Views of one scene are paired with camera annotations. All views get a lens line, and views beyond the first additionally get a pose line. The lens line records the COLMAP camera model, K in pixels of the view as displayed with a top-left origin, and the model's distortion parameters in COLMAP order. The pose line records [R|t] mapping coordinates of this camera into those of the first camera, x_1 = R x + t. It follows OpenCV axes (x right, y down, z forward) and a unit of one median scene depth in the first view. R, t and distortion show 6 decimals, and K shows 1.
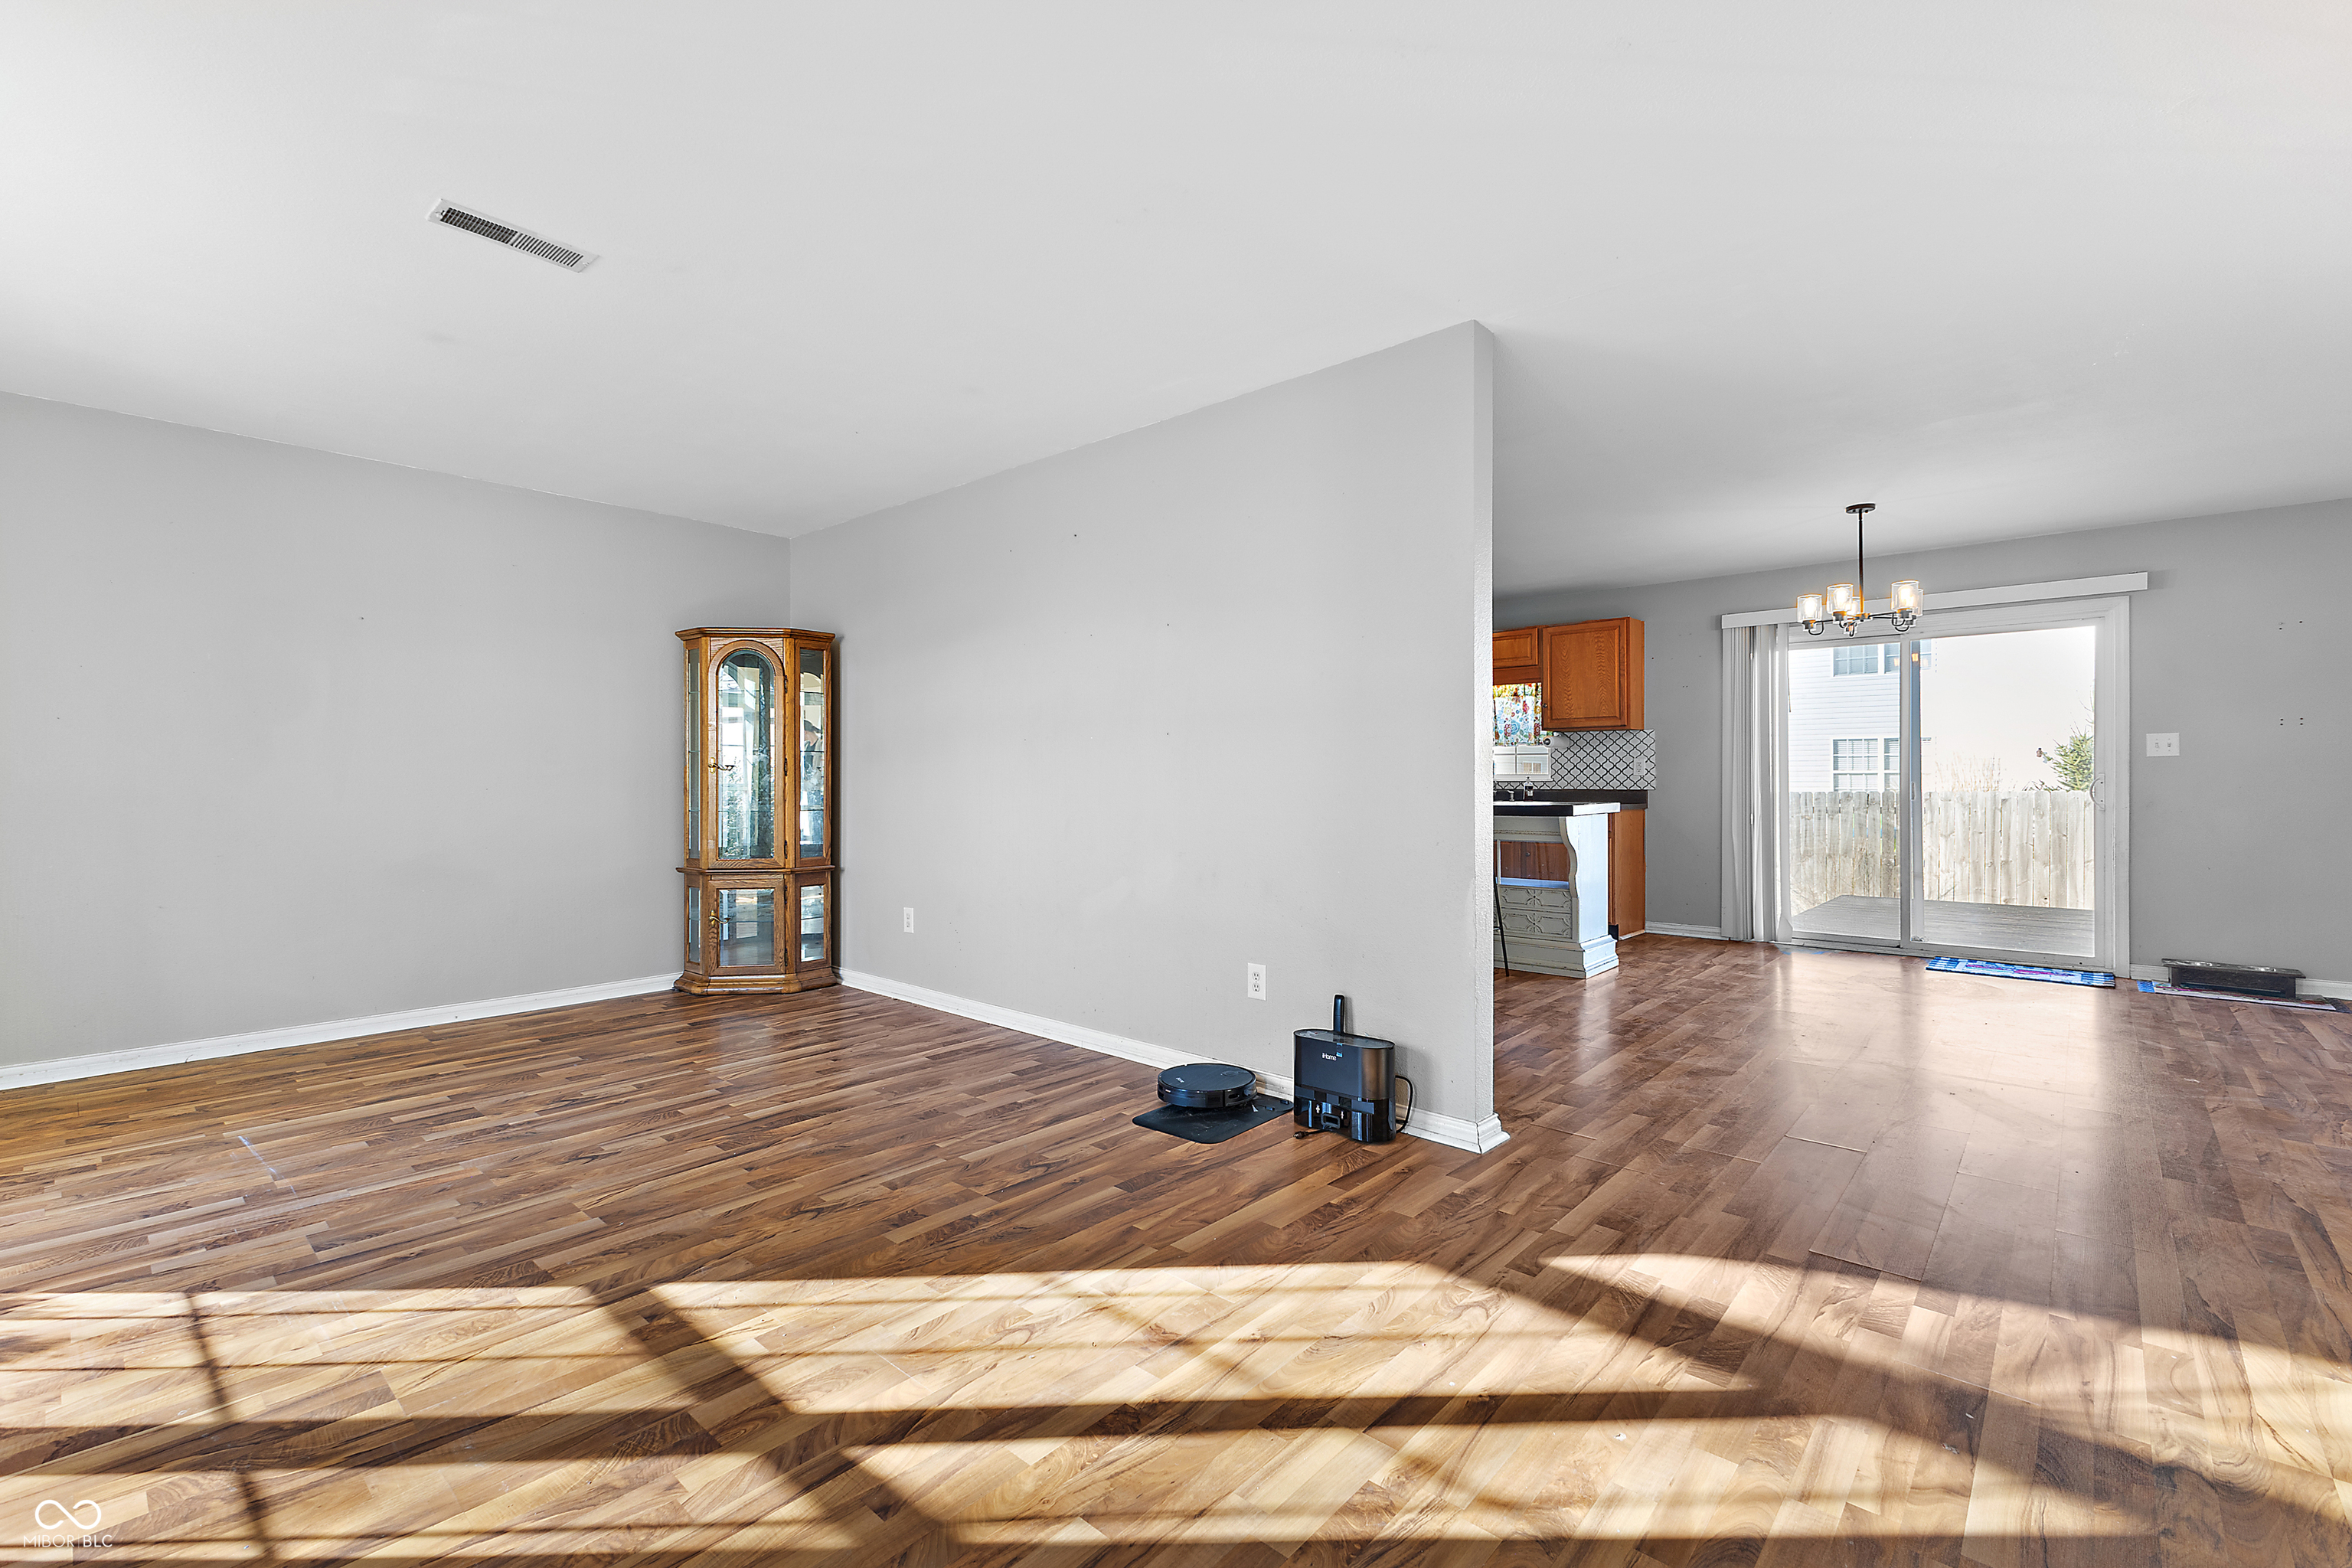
lens RADIAL K [[1014.7, 0, 1168.5], [0, 1014.7, 771.7], [0, 0, 1]] dist [0.009737, -0.001142]
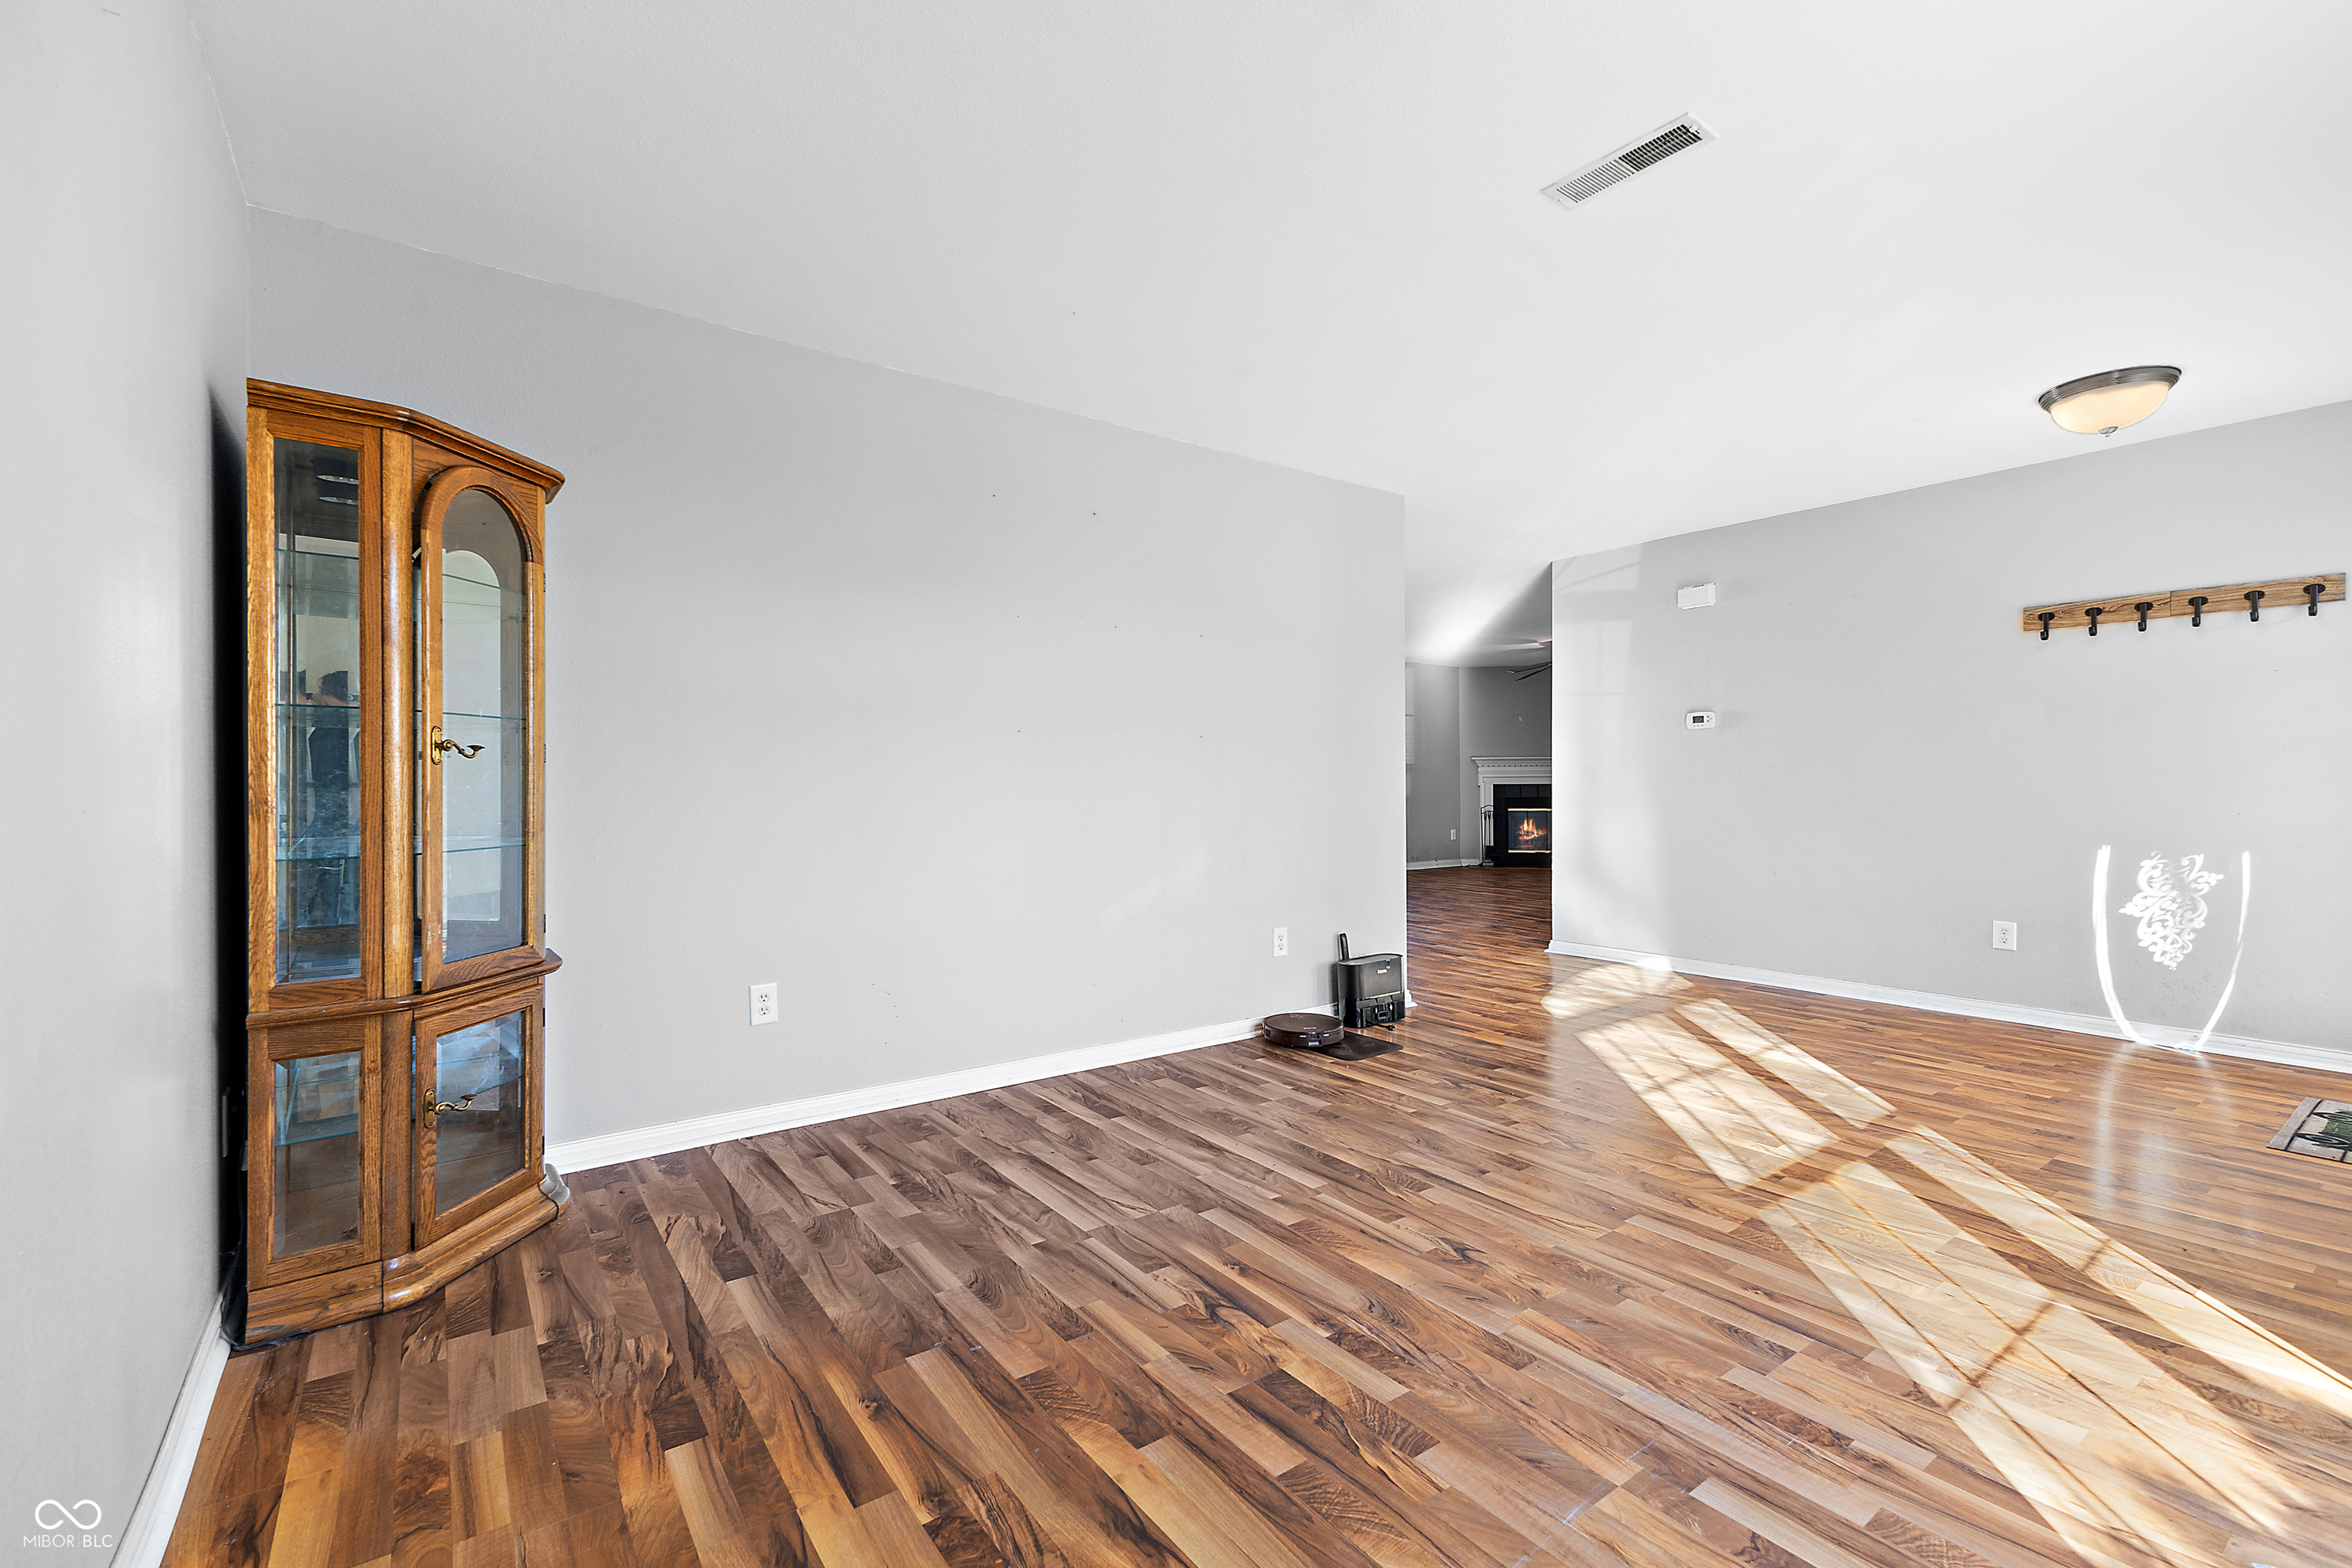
lens RADIAL K [[1014.7, 0, 1188.0], [0, 1014.7, 789.5], [0, 0, 1]] dist [0.009737, -0.001142]
pose [[0.192130, -0.004751, 0.981358, -1.239809], [-0.003005, 0.999981, 0.005430, 0.017228], [-0.981365, -0.003992, 0.192112, 0.954051]]
